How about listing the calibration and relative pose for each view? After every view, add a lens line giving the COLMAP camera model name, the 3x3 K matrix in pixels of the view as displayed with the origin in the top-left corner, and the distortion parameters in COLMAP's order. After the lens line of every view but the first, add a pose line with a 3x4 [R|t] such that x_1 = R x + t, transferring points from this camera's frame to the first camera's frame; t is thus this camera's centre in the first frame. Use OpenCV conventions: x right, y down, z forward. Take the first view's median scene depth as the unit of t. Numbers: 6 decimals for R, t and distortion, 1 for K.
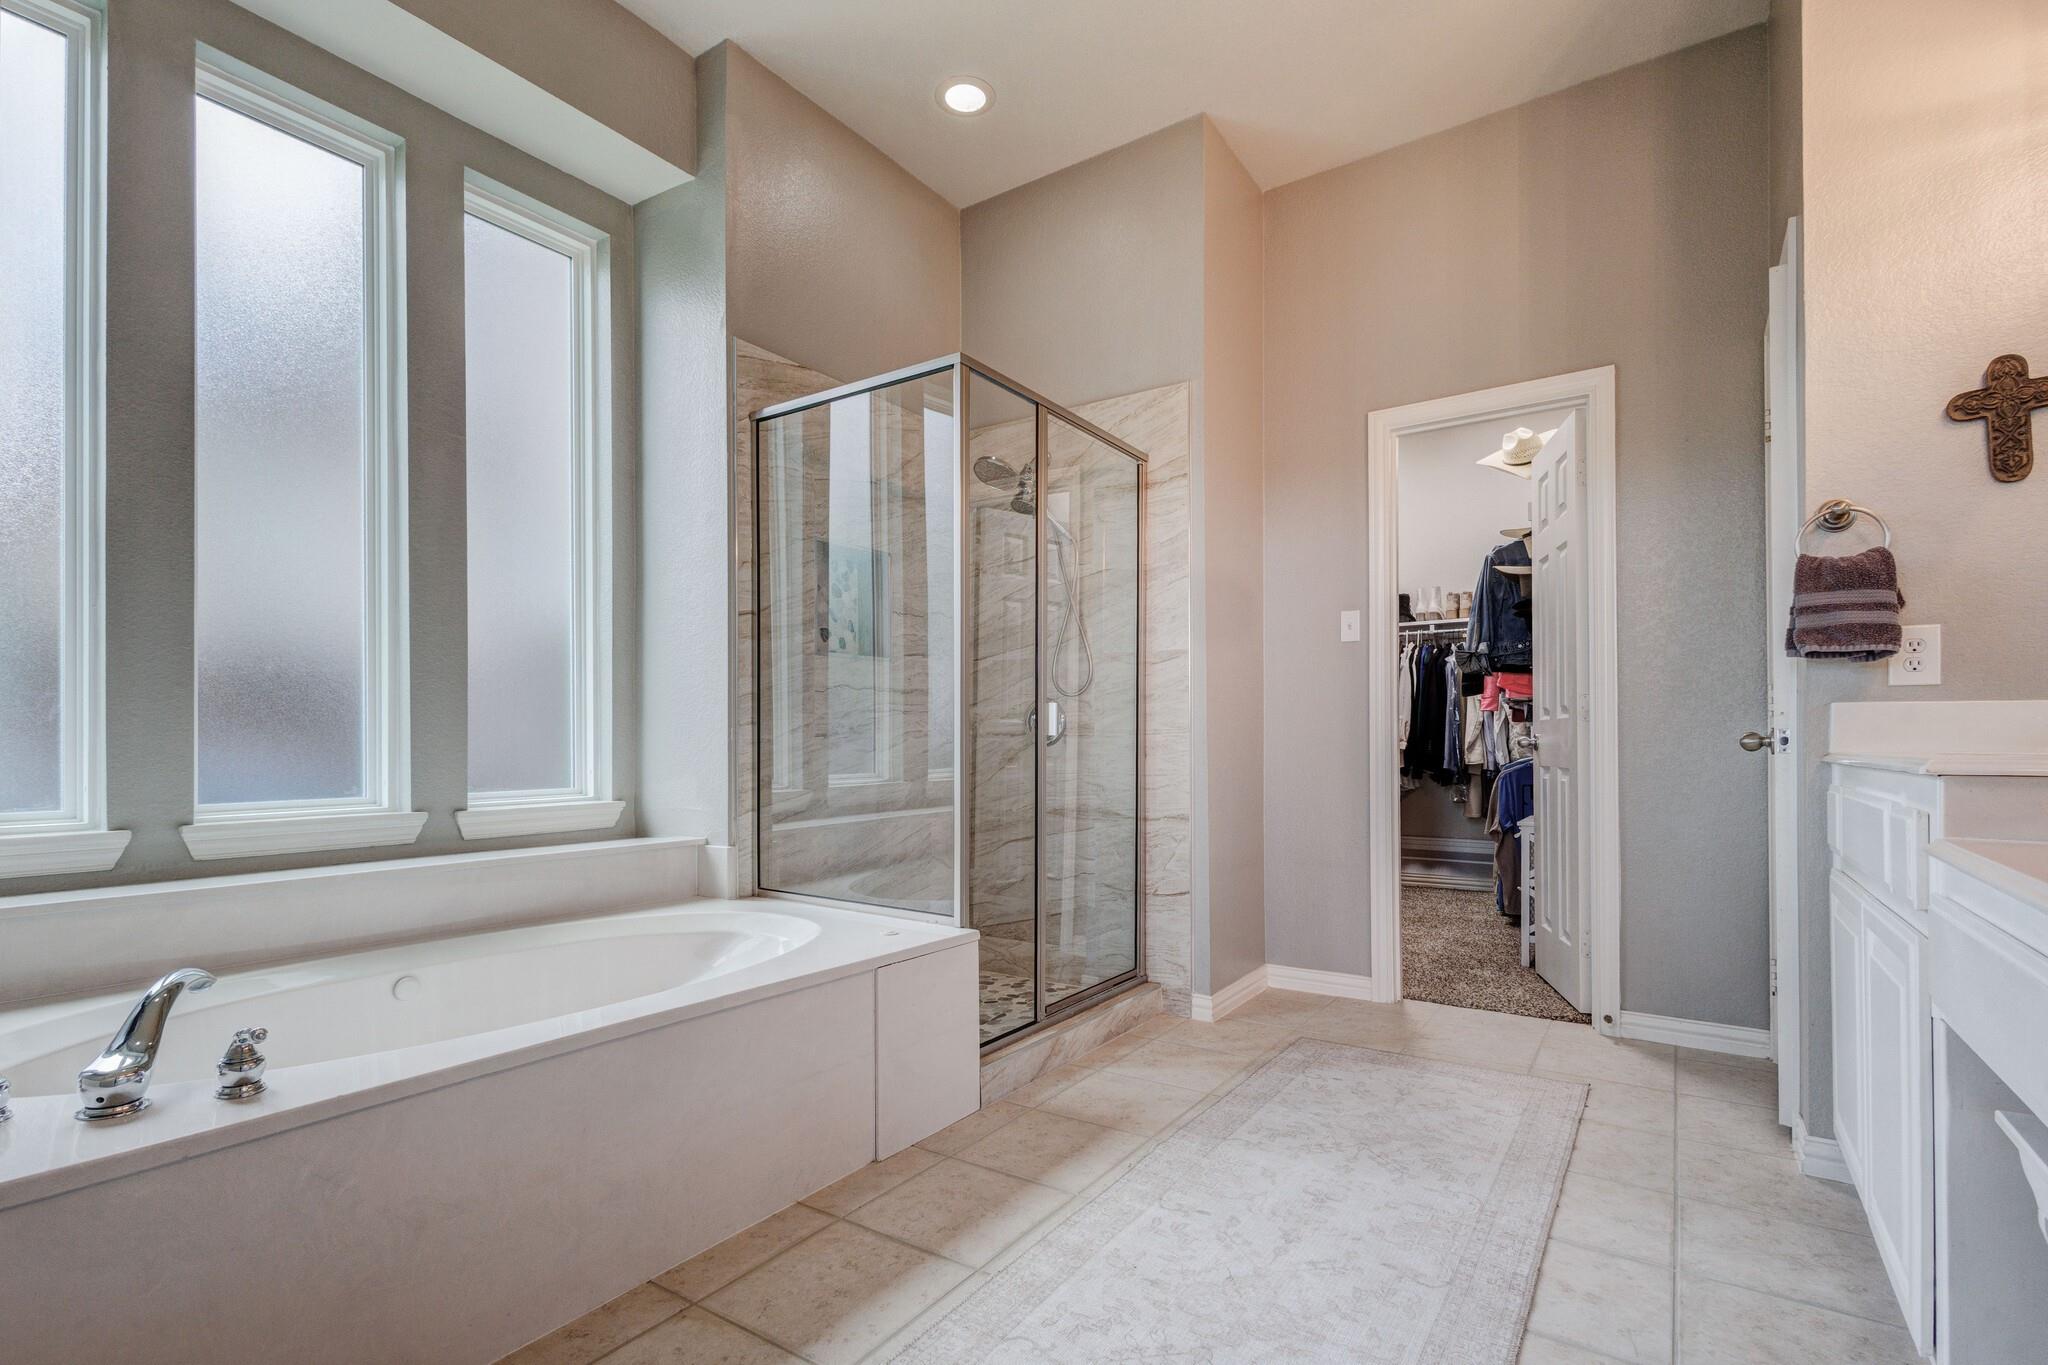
lens RADIAL K [[955.0, 0, 1022.0], [0, 955.0, 736.9], [0, 0, 1]] dist [0.000324, -0.000124]
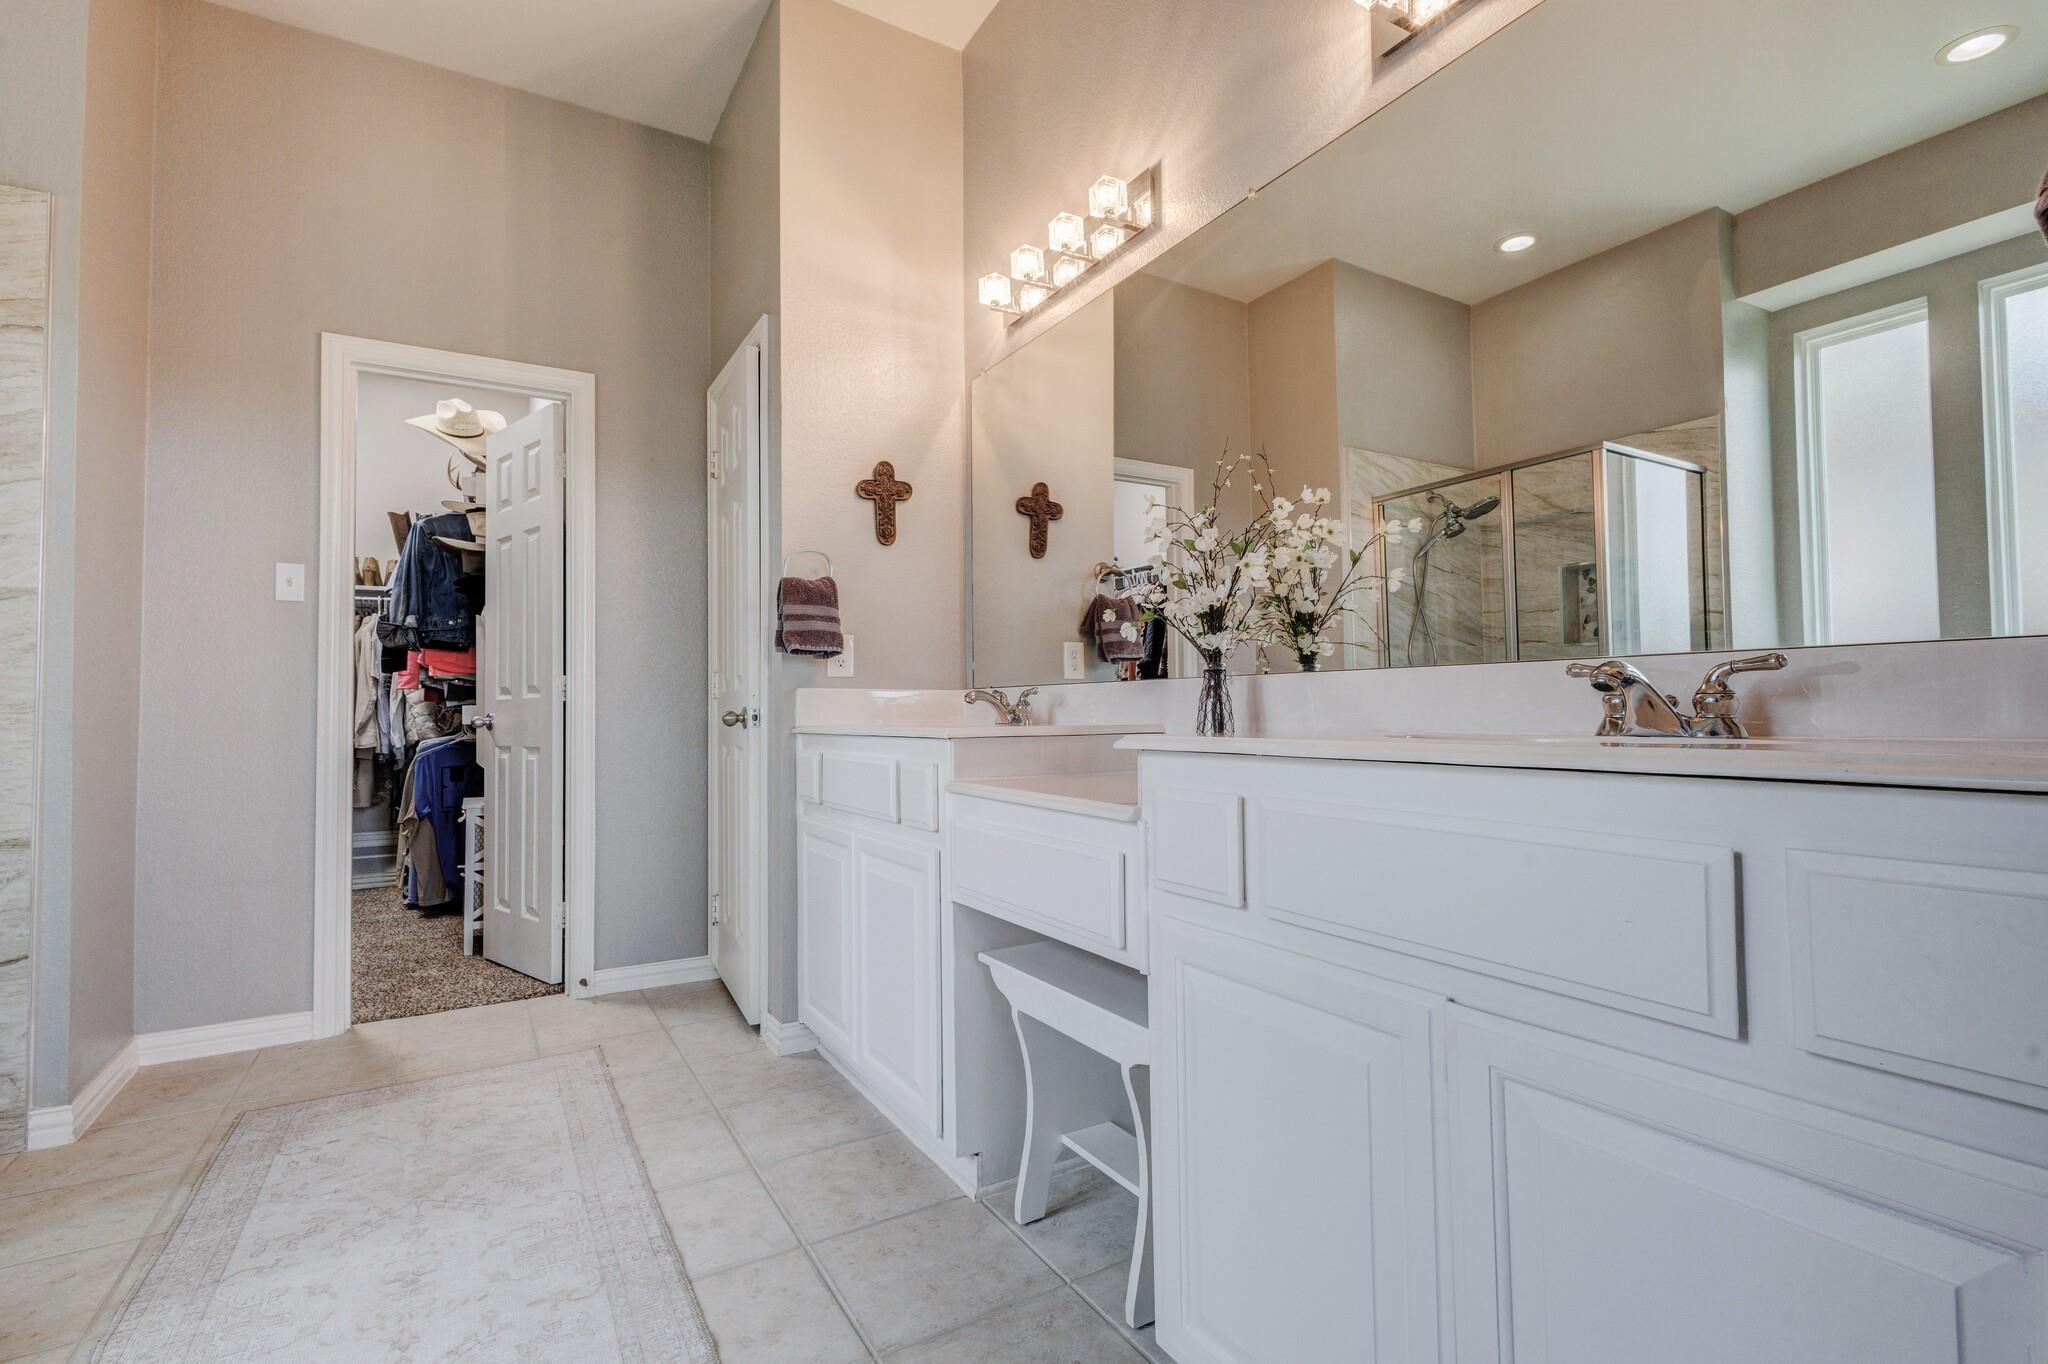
lens RADIAL K [[938.0, 0, 1034.4], [0, 938.0, 679.9], [0, 0, 1]] dist [0.002784, -0.003517]
pose [[0.419044, 0.027121, 0.907561, -0.138816], [0.008646, 0.999389, -0.033857, -0.000170], [-0.907925, 0.022035, 0.418554, 0.109242]]
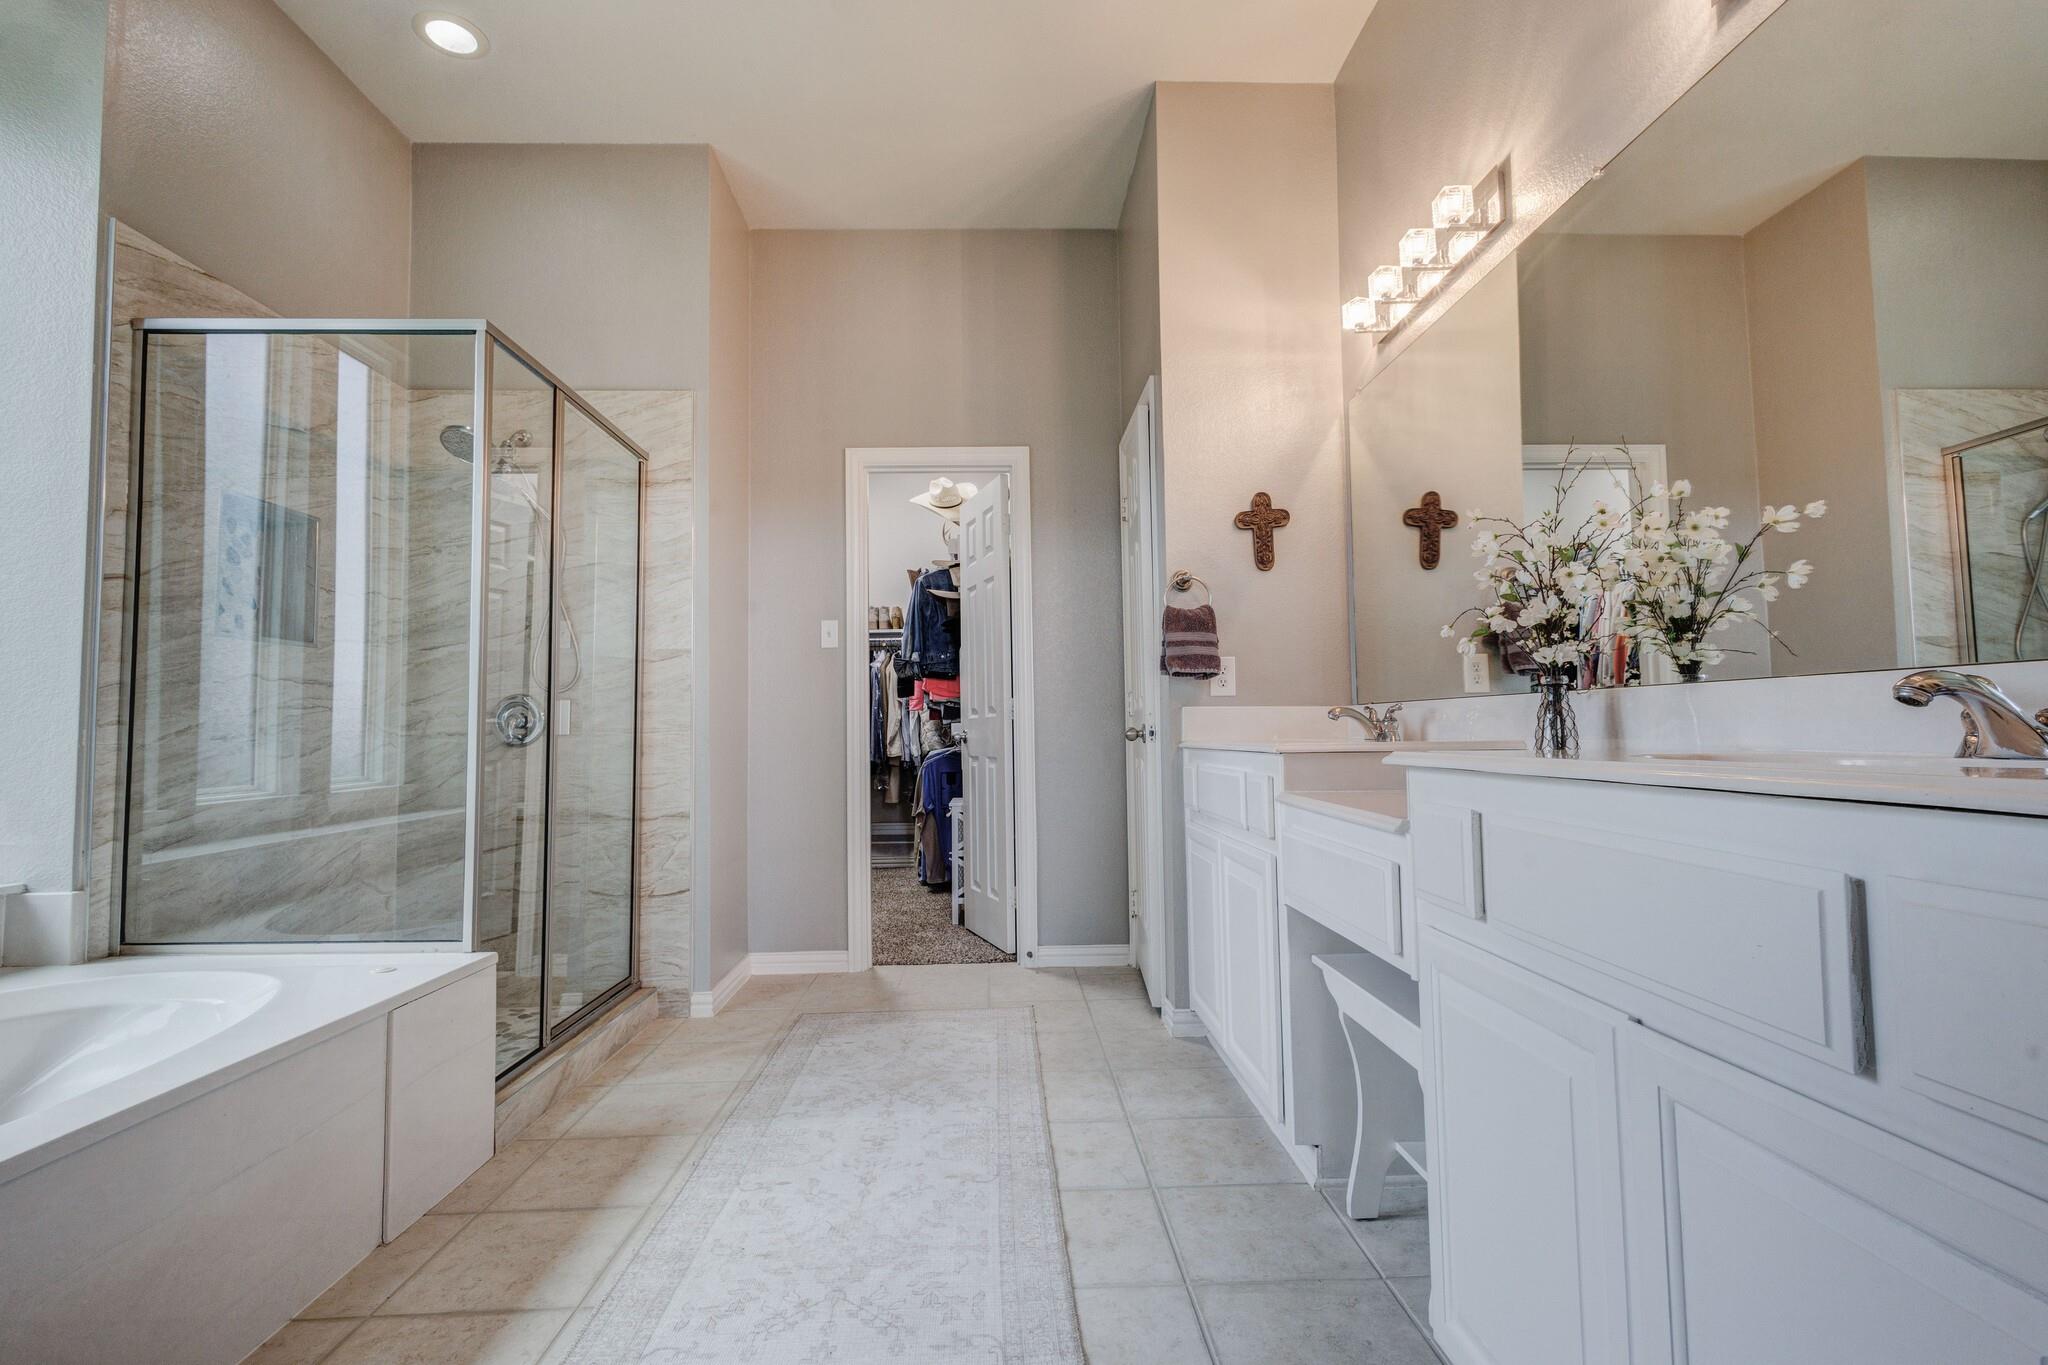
lens RADIAL K [[938.1, 0, 1024.0], [0, 938.1, 682.5], [0, 0, 1]] dist [-0.001732, -0.000668]
pose [[0.806422, 0.022362, 0.590918, -0.144226], [0.010165, 0.998613, -0.051663, -0.000741], [-0.591254, 0.047669, 0.805076, -0.014990]]
